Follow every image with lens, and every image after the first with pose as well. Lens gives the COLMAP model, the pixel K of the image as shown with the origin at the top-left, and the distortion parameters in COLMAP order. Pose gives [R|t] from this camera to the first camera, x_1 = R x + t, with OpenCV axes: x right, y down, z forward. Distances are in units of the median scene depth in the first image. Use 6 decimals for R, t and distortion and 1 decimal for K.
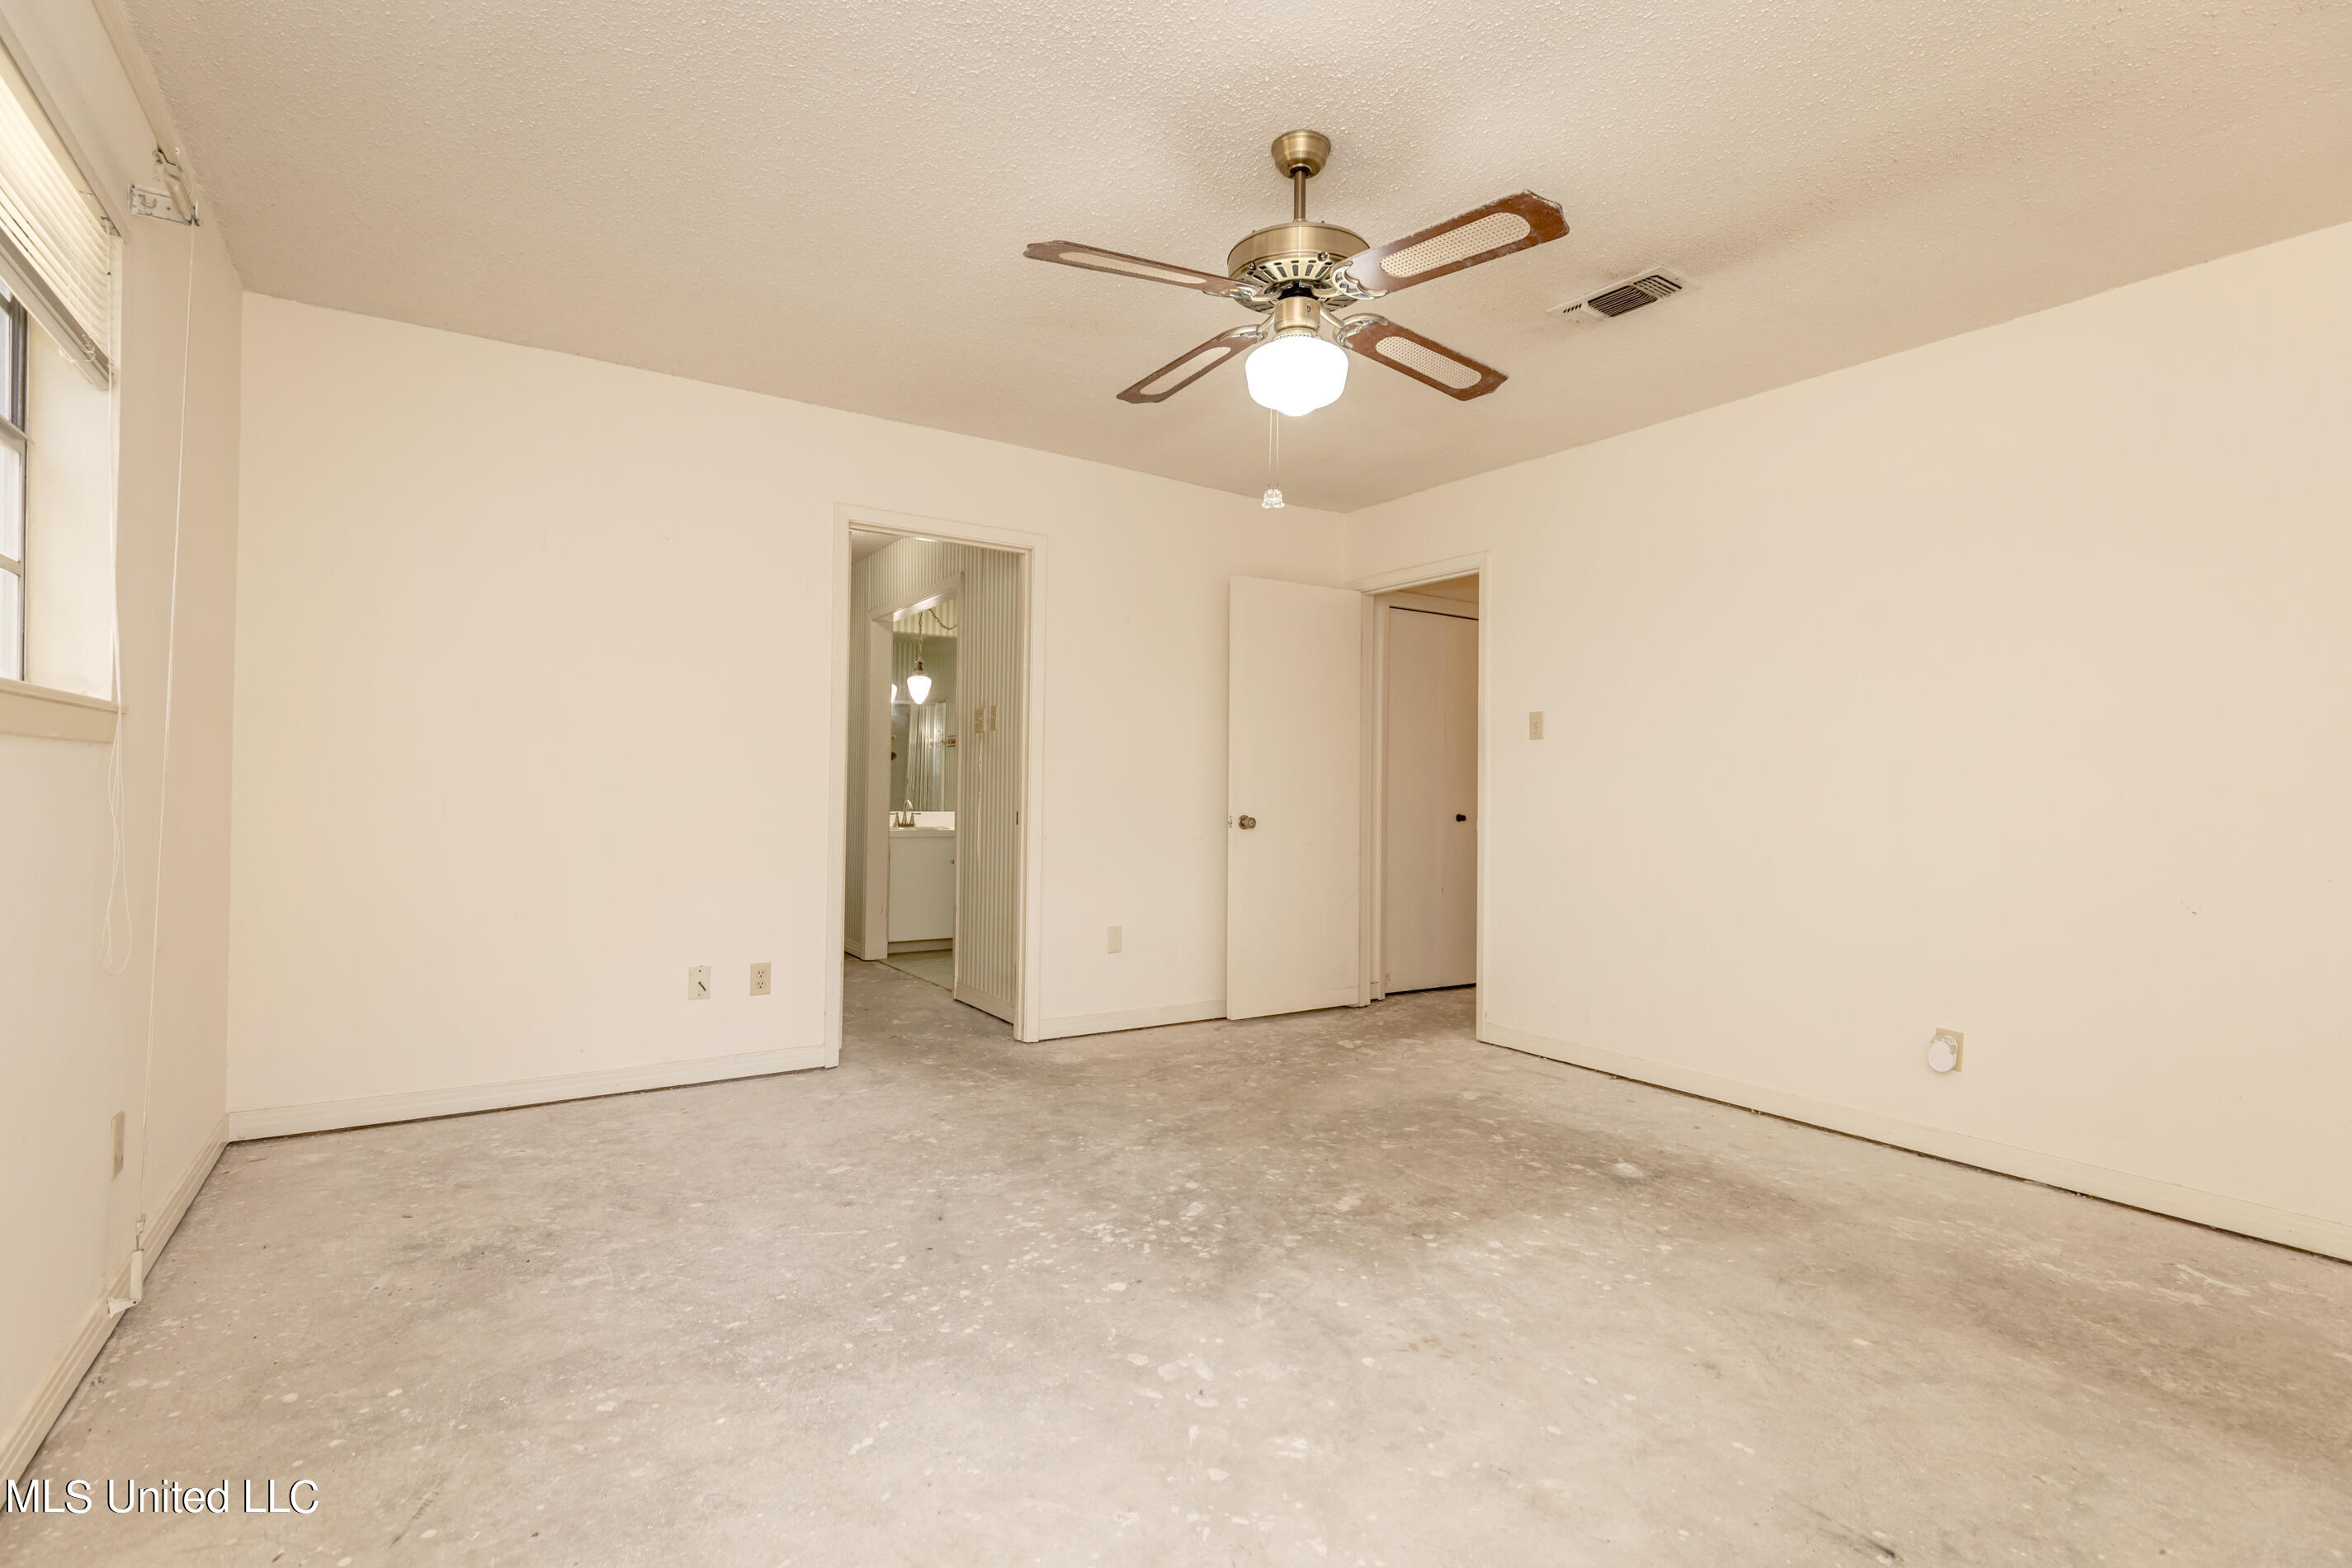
lens RADIAL K [[1096.2, 0, 1176.0], [0, 1096.2, 784.0], [0, 0, 1]] dist [0.001832, 0.000120]
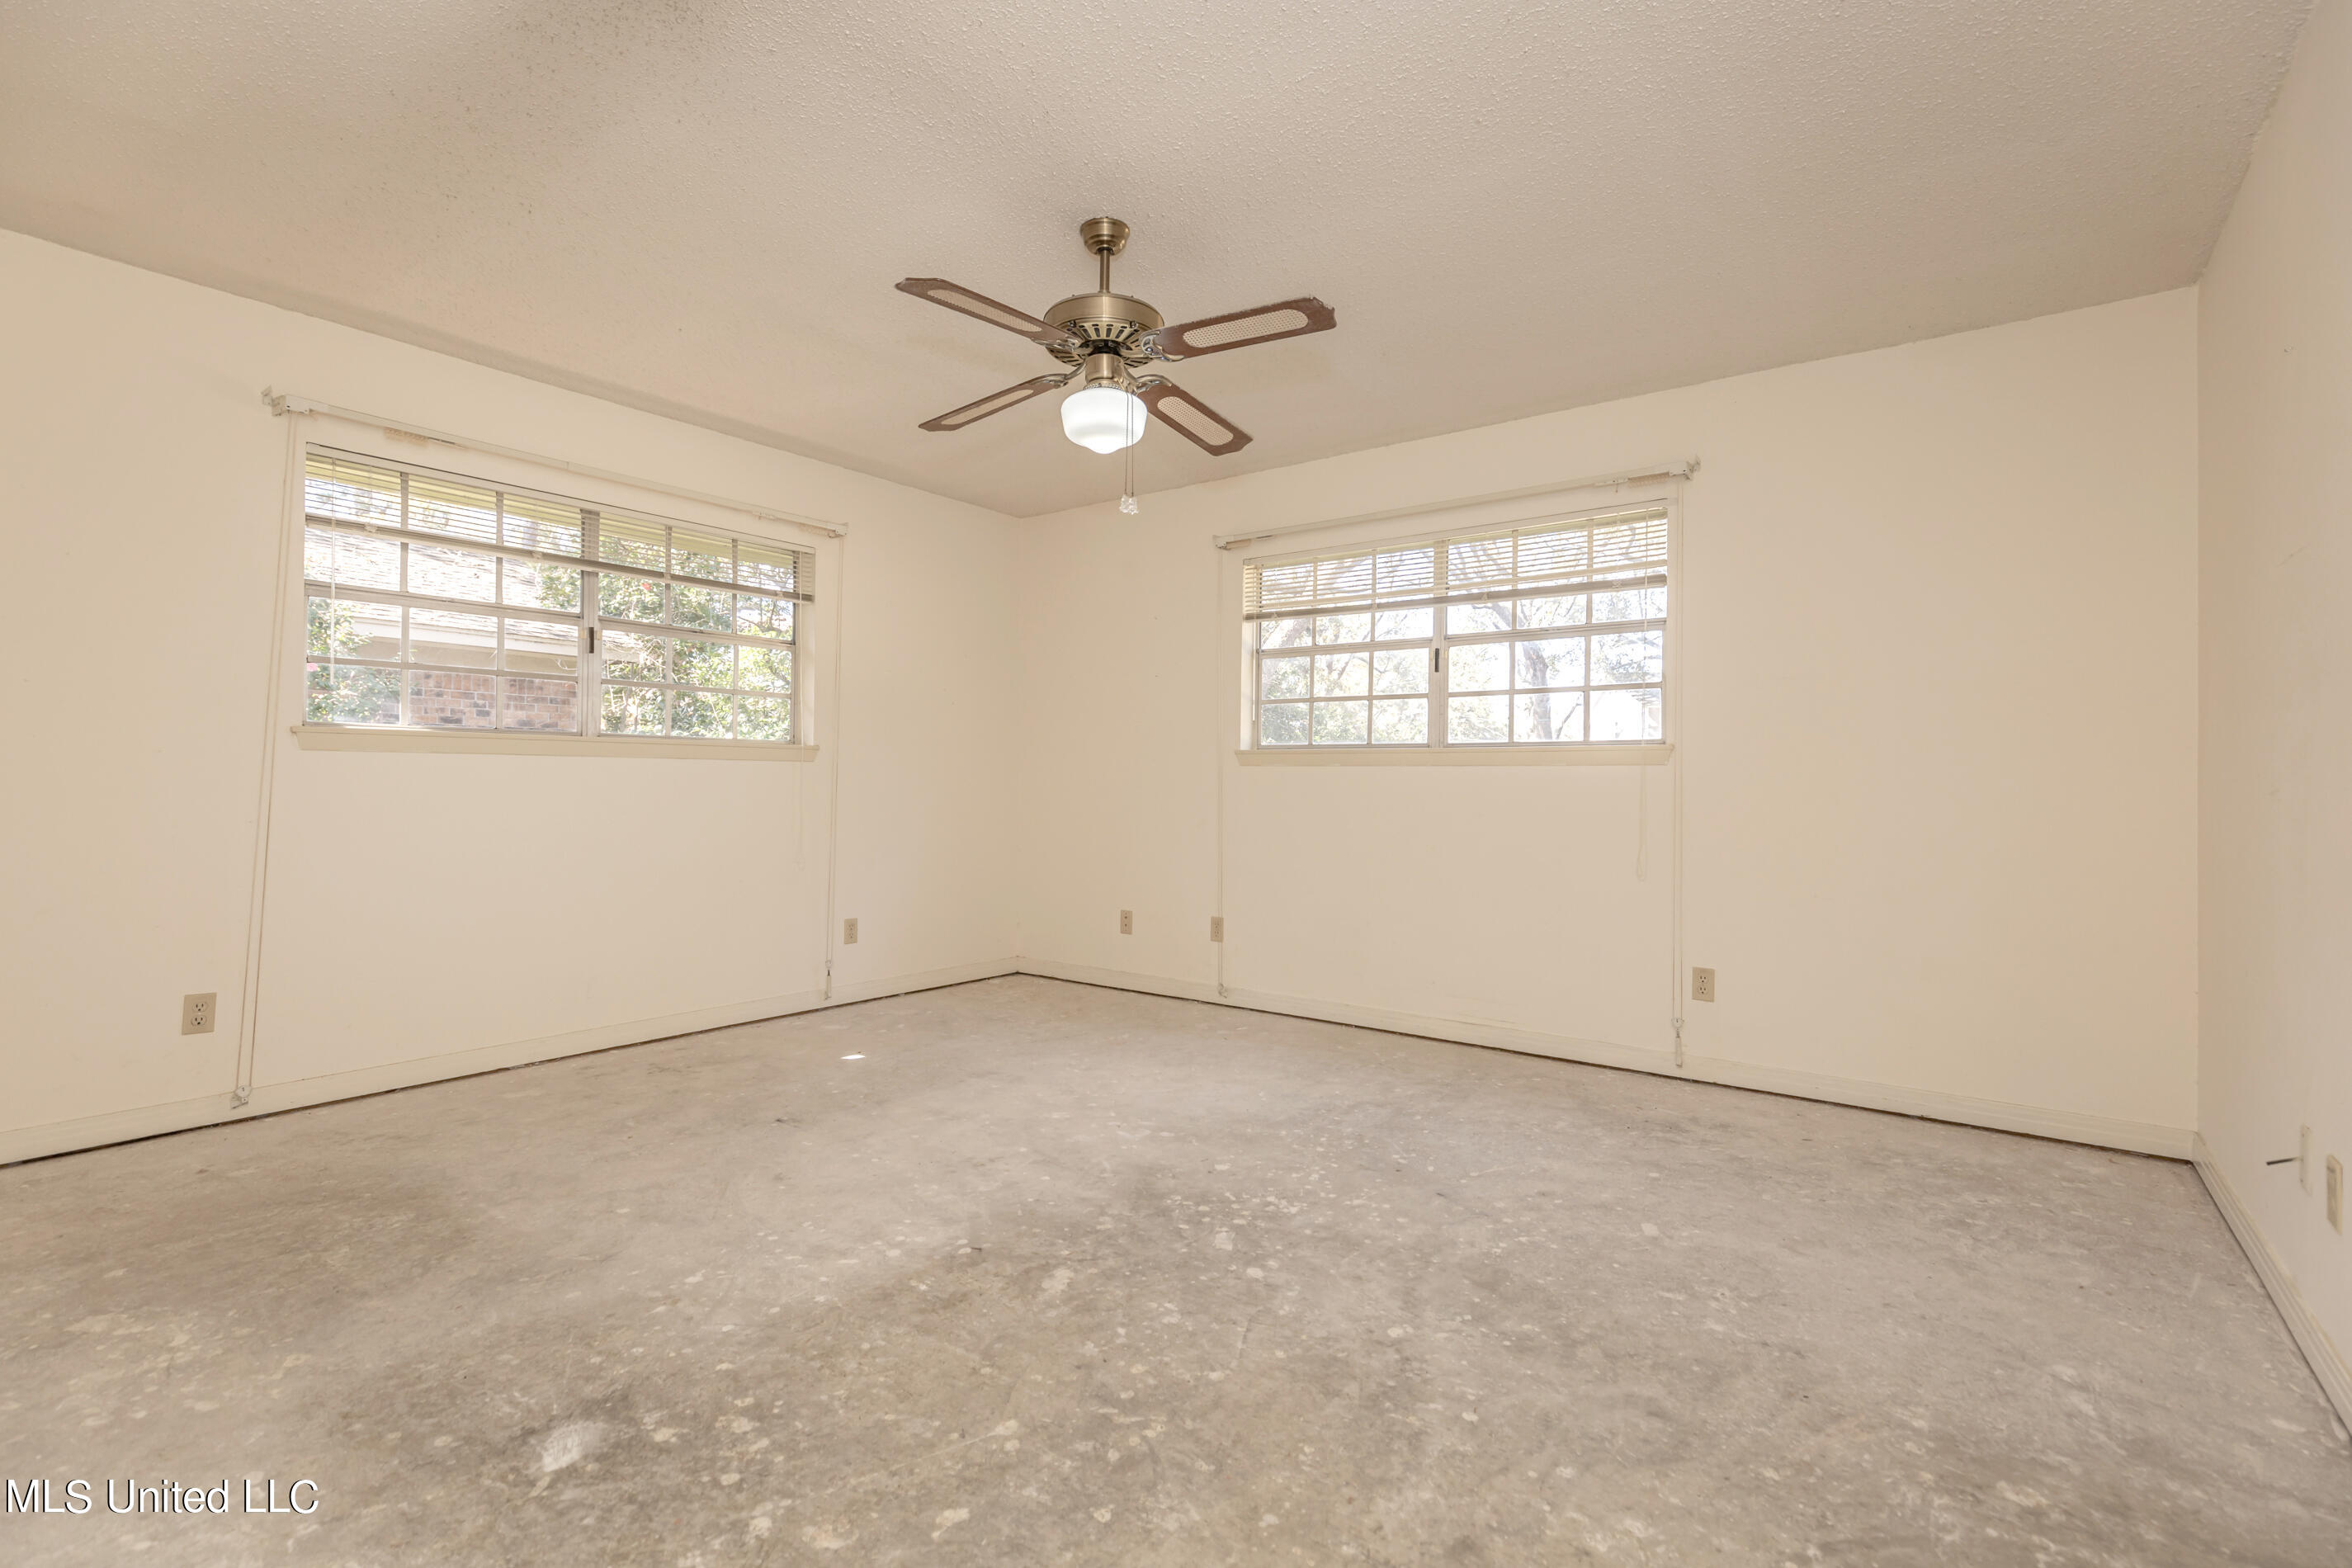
lens RADIAL K [[1069.6, 0, 1172.1], [0, 1069.6, 794.1], [0, 0, 1]] dist [-0.000073, -0.000431]
pose [[-0.943526, -0.022671, -0.330522, 0.351552], [-0.023471, 0.999723, -0.001570, 0.026611], [0.330466, 0.006276, -0.943797, 1.800981]]
